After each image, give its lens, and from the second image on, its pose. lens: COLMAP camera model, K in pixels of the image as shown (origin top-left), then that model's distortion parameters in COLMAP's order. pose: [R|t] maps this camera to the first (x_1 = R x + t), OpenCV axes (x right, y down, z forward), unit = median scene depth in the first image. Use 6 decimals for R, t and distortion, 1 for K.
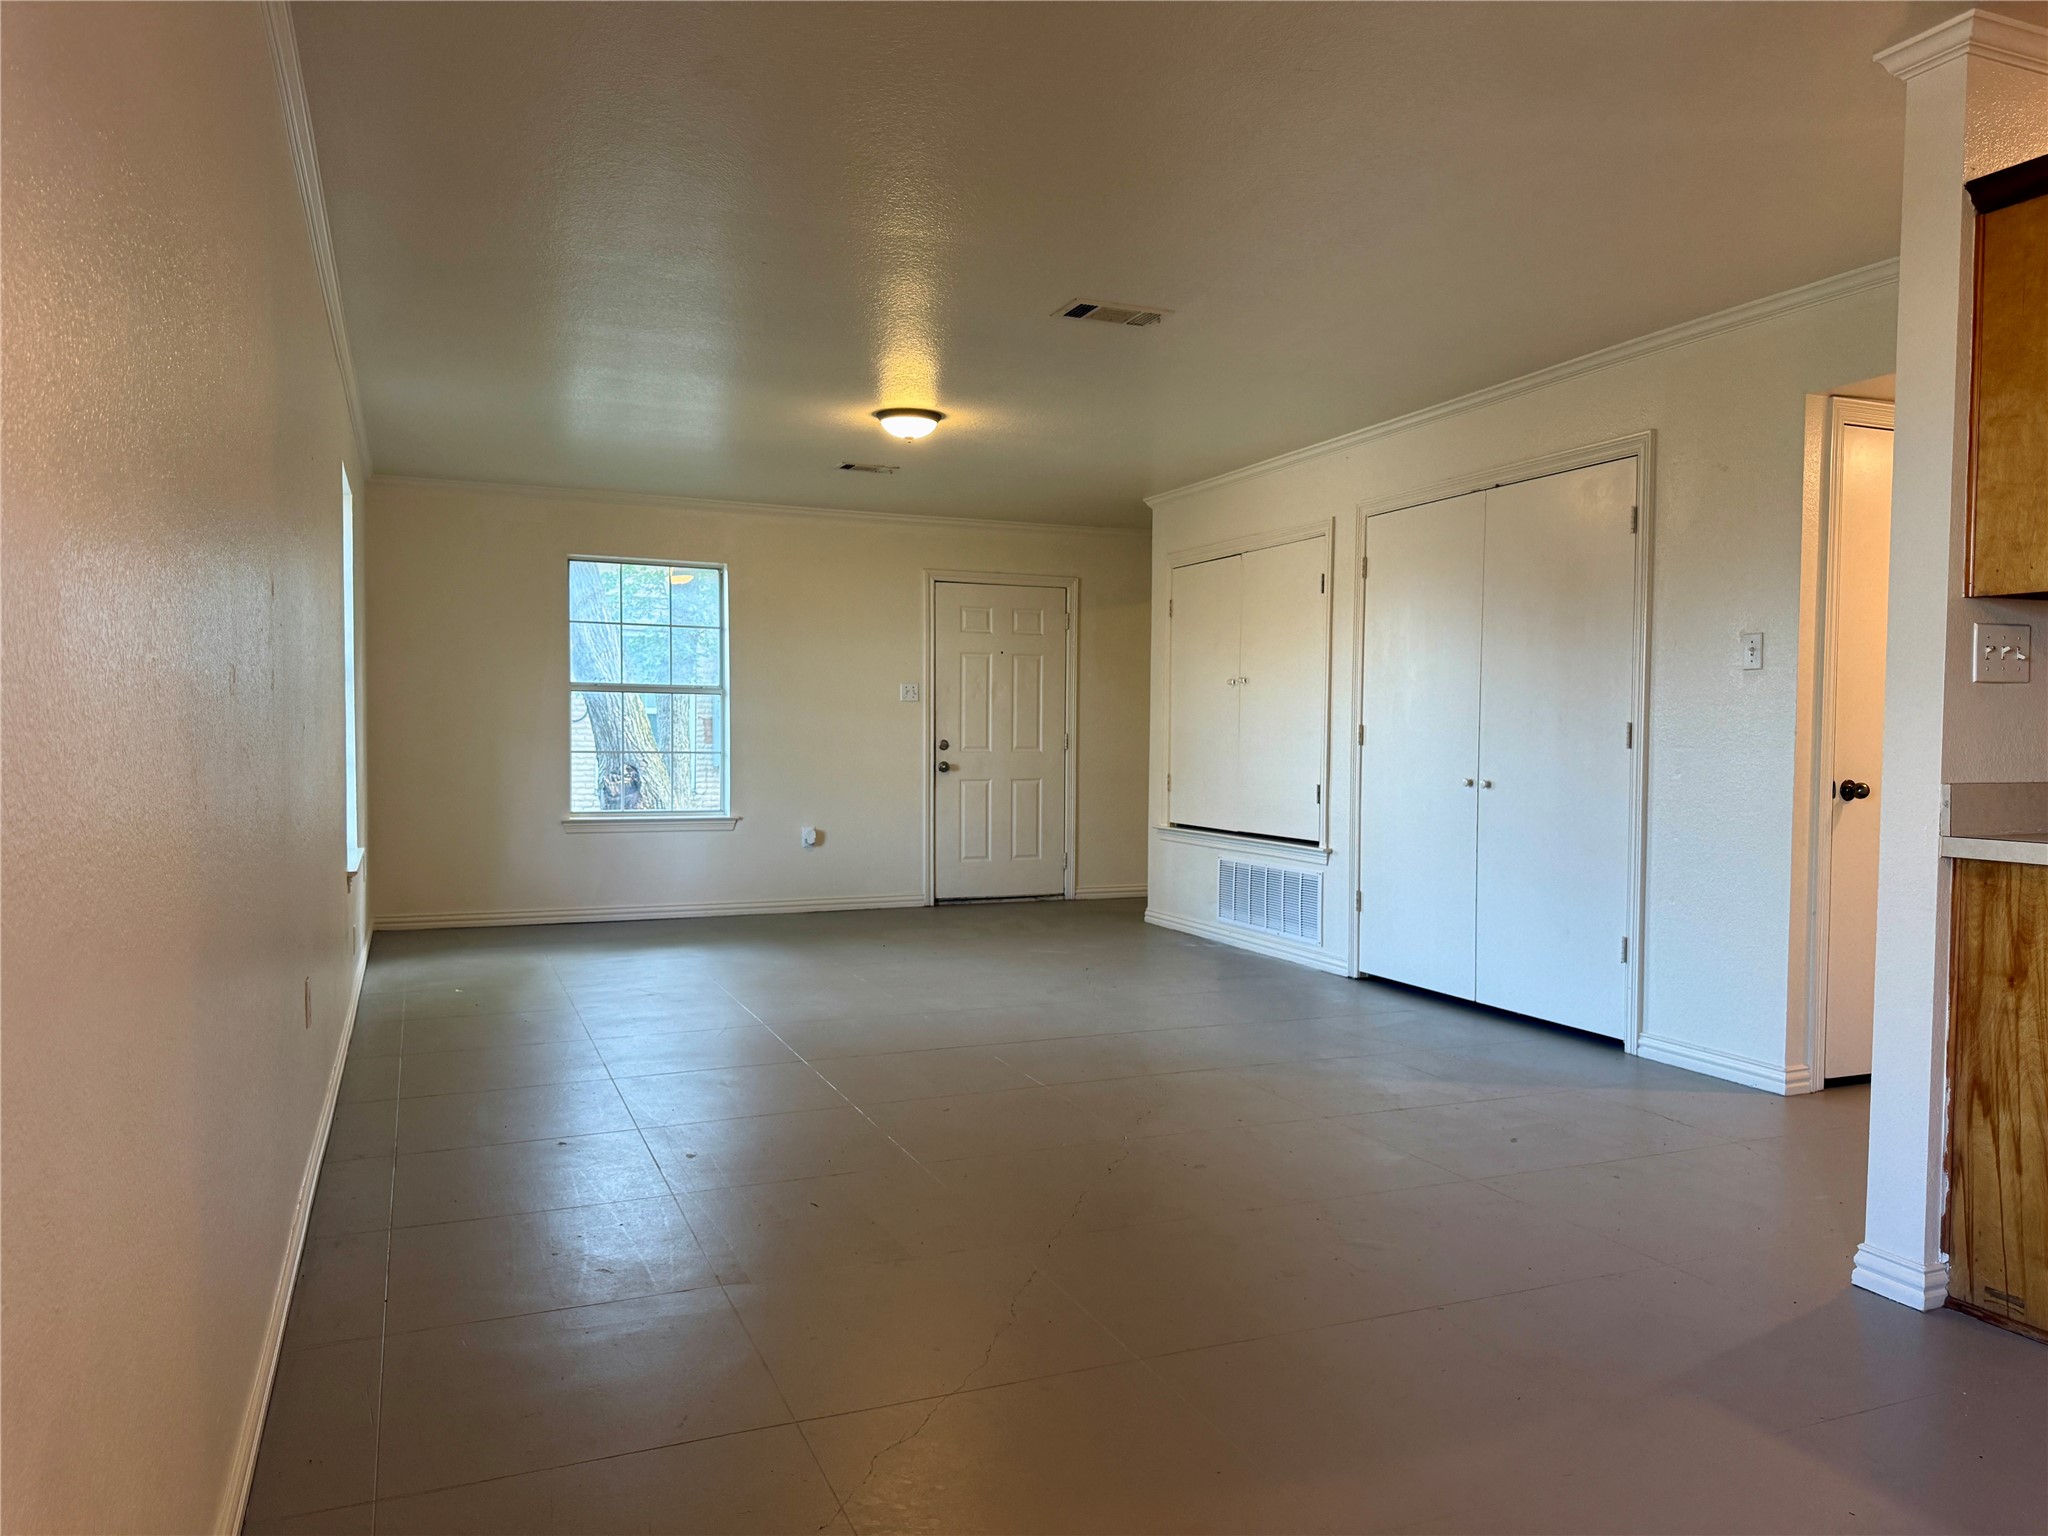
lens RADIAL K [[1453.7, 0, 1024.0], [0, 1453.7, 768.0], [0, 0, 1]] dist [-0.009368, -0.005446]
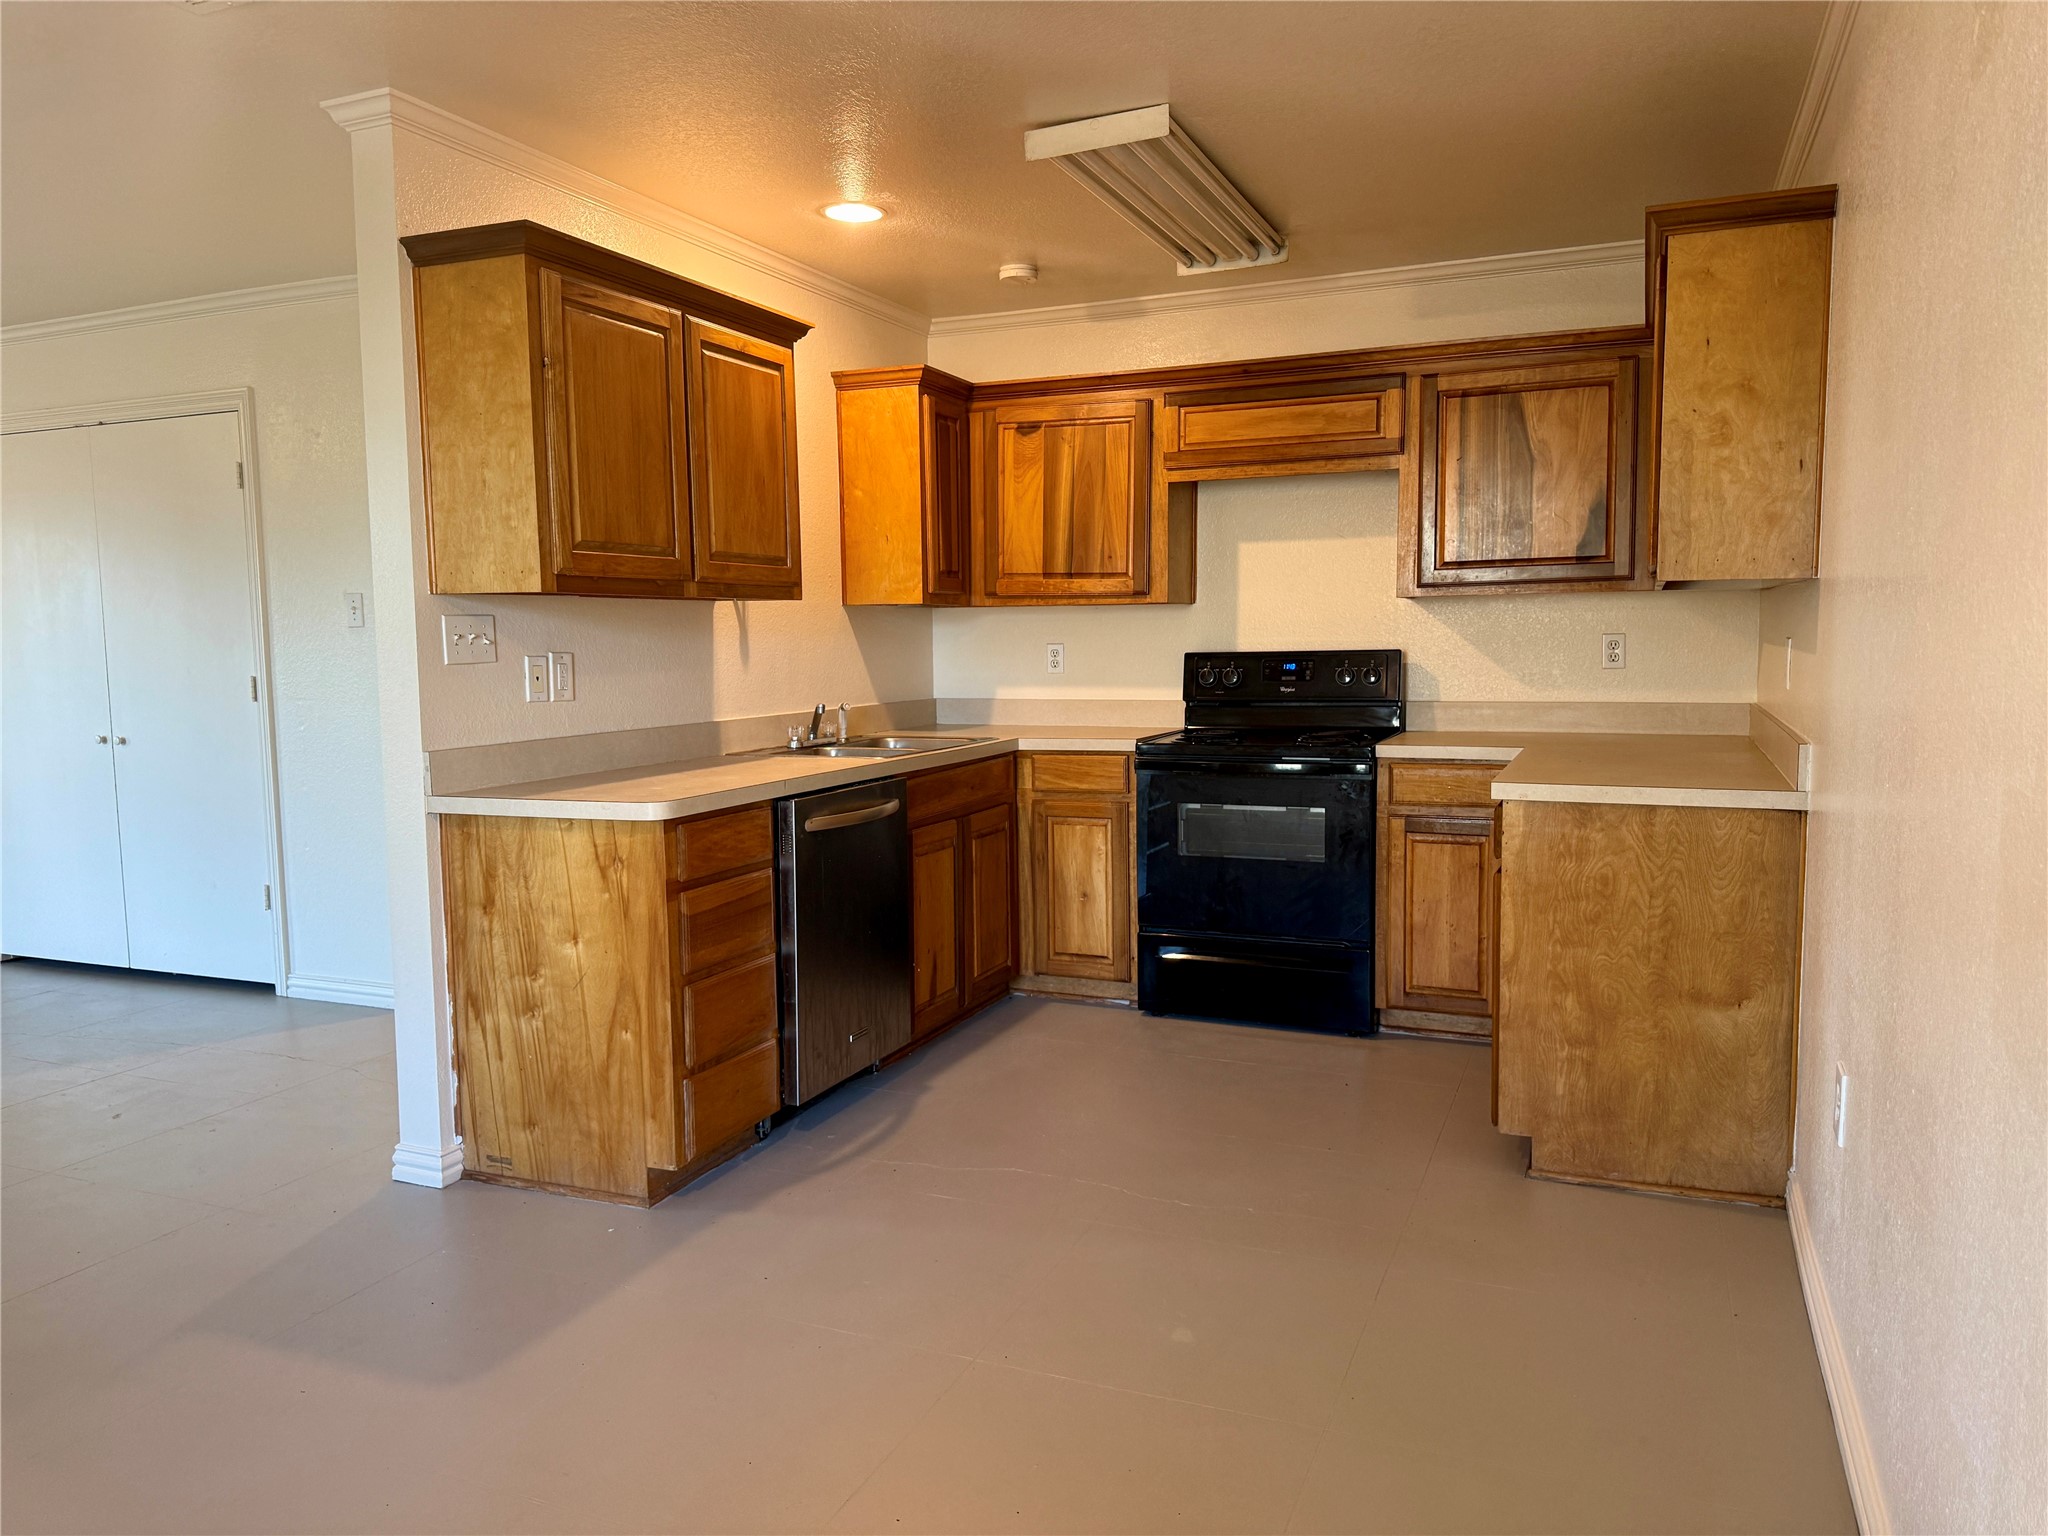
lens RADIAL K [[1438.8, 0, 1024.0], [0, 1438.8, 768.0], [0, 0, 1]] dist [0.093046, -0.154687]
pose [[0.711859, -0.088424, 0.696734, 0.152202], [0.040951, 0.995581, 0.084511, -0.057514], [-0.701127, -0.031628, 0.712334, -0.200941]]
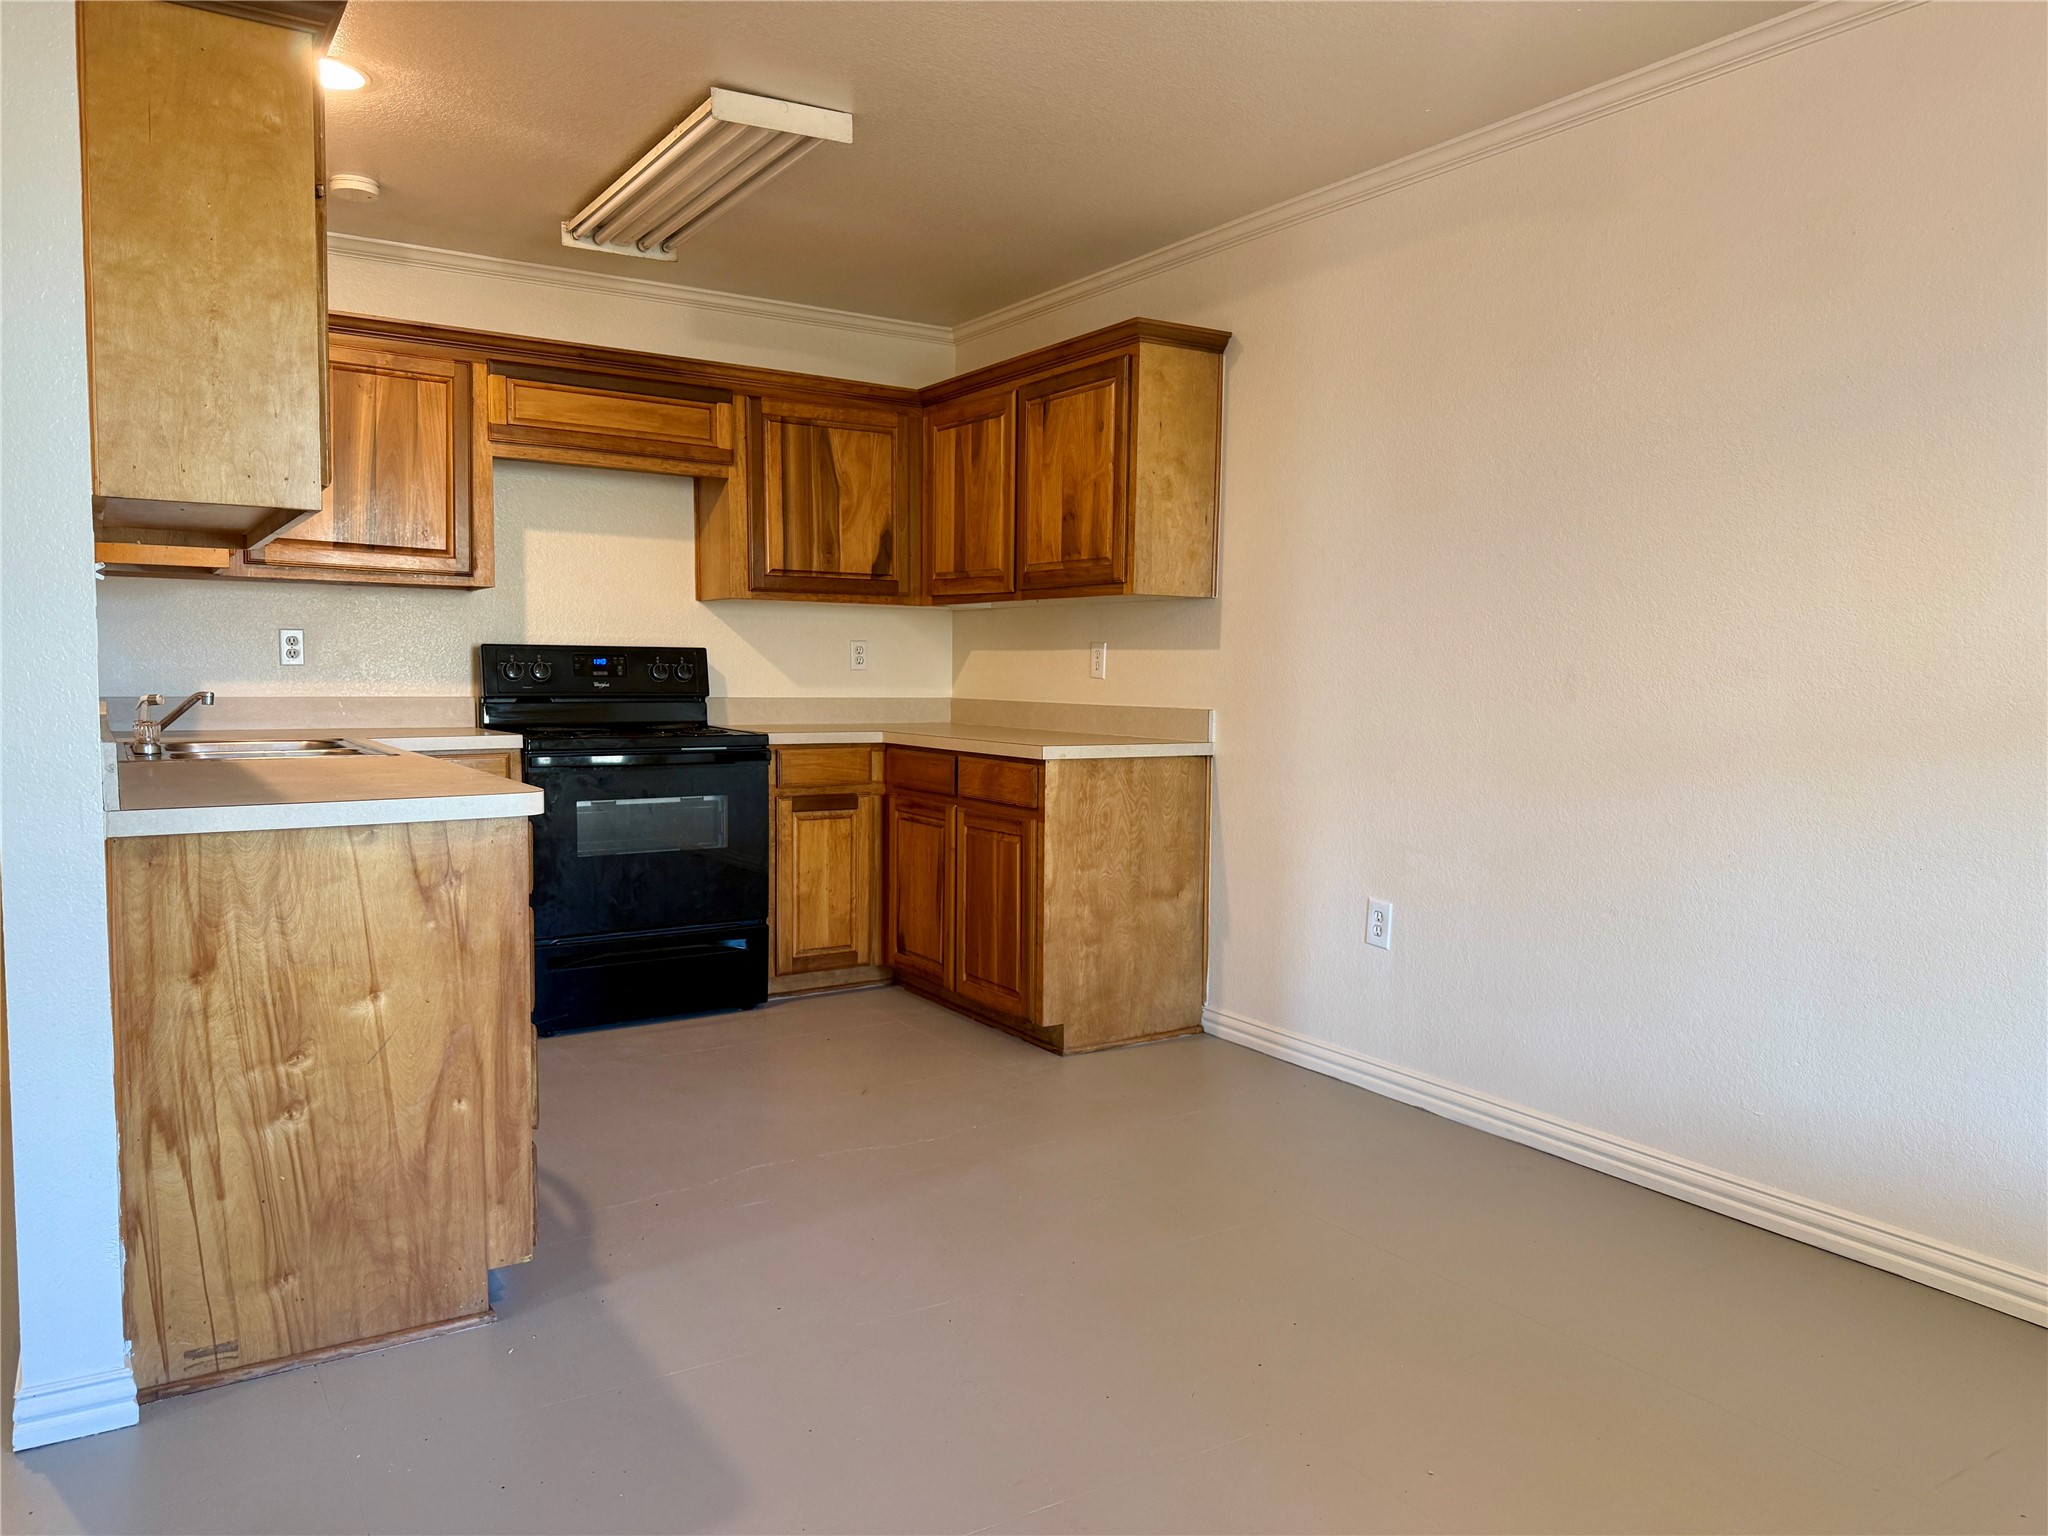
lens RADIAL K [[1444.2, 0, 1024.0], [0, 1444.2, 768.0], [0, 0, 1]] dist [0.123479, -0.152442]
pose [[-0.174322, -0.083996, 0.981100, -0.210488], [0.013288, 0.996064, 0.087638, -0.037404], [-0.984599, 0.028314, -0.172519, 0.663280]]
